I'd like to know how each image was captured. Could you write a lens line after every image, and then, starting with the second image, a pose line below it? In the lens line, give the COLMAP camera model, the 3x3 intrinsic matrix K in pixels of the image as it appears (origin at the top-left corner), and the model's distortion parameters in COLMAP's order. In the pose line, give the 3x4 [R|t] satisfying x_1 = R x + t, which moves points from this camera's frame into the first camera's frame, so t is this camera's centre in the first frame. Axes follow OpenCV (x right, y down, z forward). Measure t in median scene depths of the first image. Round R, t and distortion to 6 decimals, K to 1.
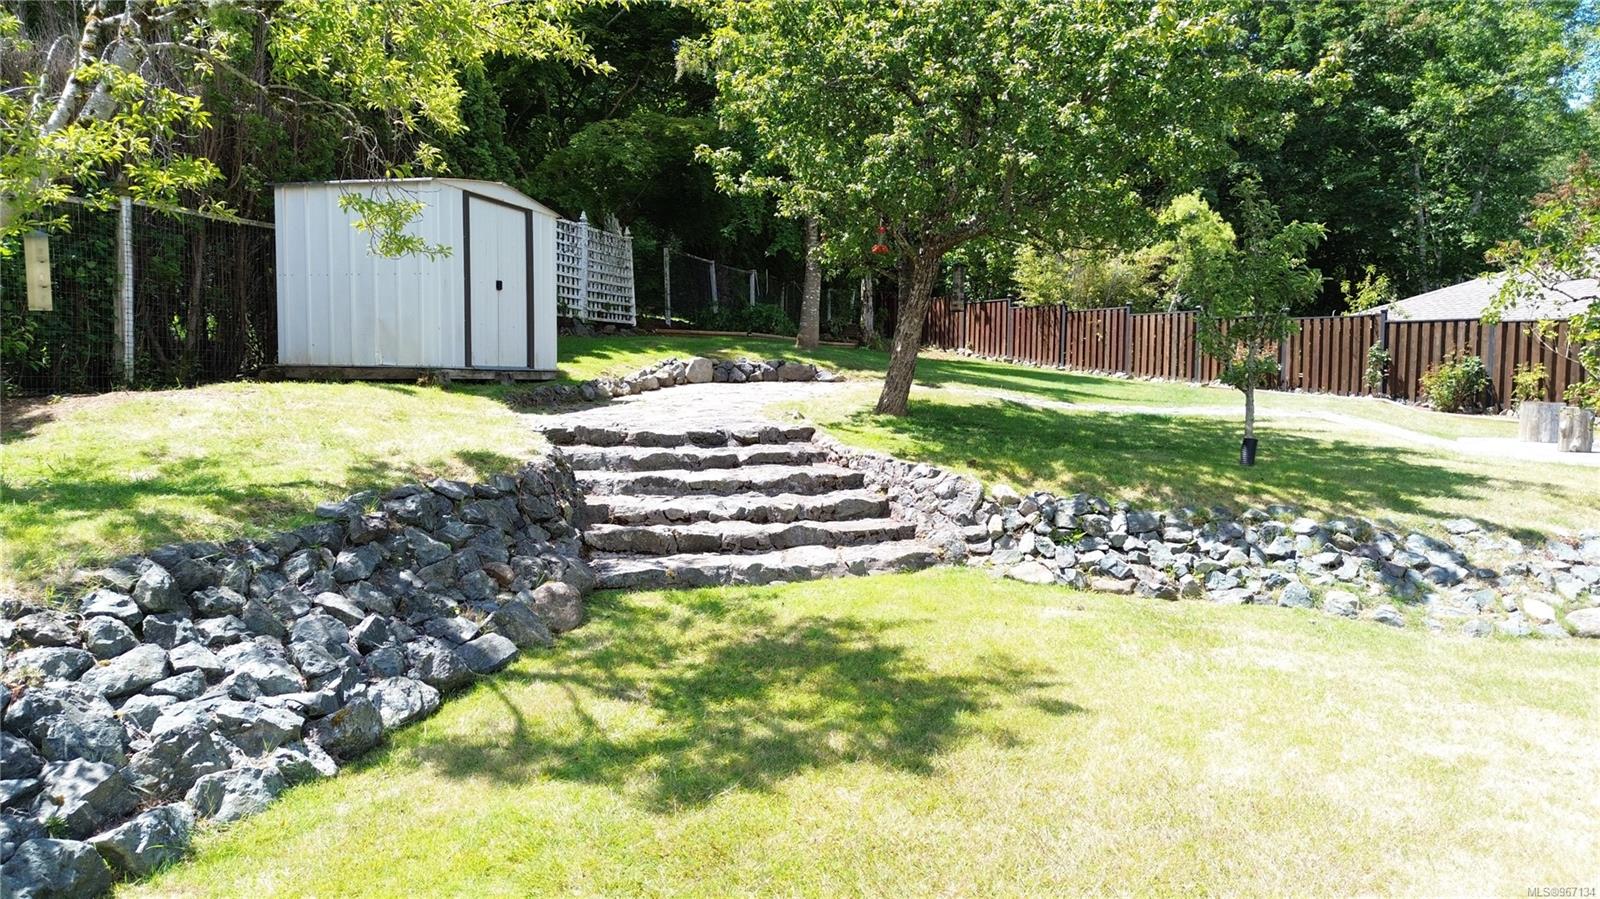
lens RADIAL K [[1119.4, 0, 800.0], [0, 1119.4, 449.5], [0, 0, 1]] dist [0.089829, -0.098176]
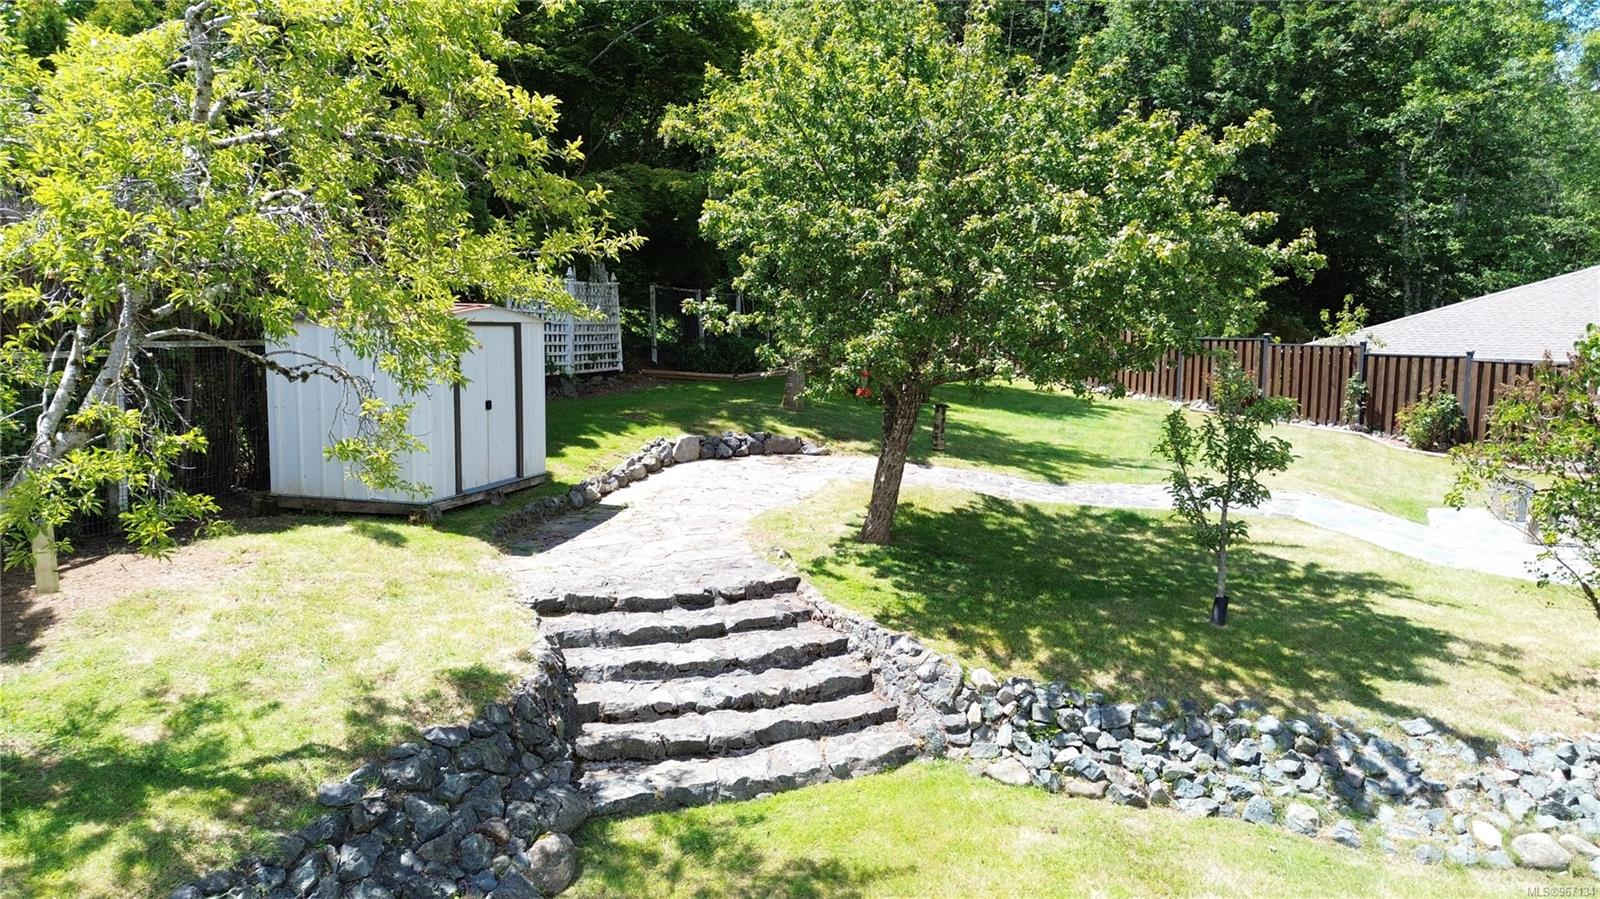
lens RADIAL K [[1121.0, 0, 800.0], [0, 1121.0, 449.5], [0, 0, 1]] dist [0.073977, -0.070137]
pose [[0.999914, 0.002990, 0.012743, -0.000342], [-0.003652, 0.998629, 0.052225, -0.224207], [-0.012569, -0.052267, 0.998554, -0.020666]]
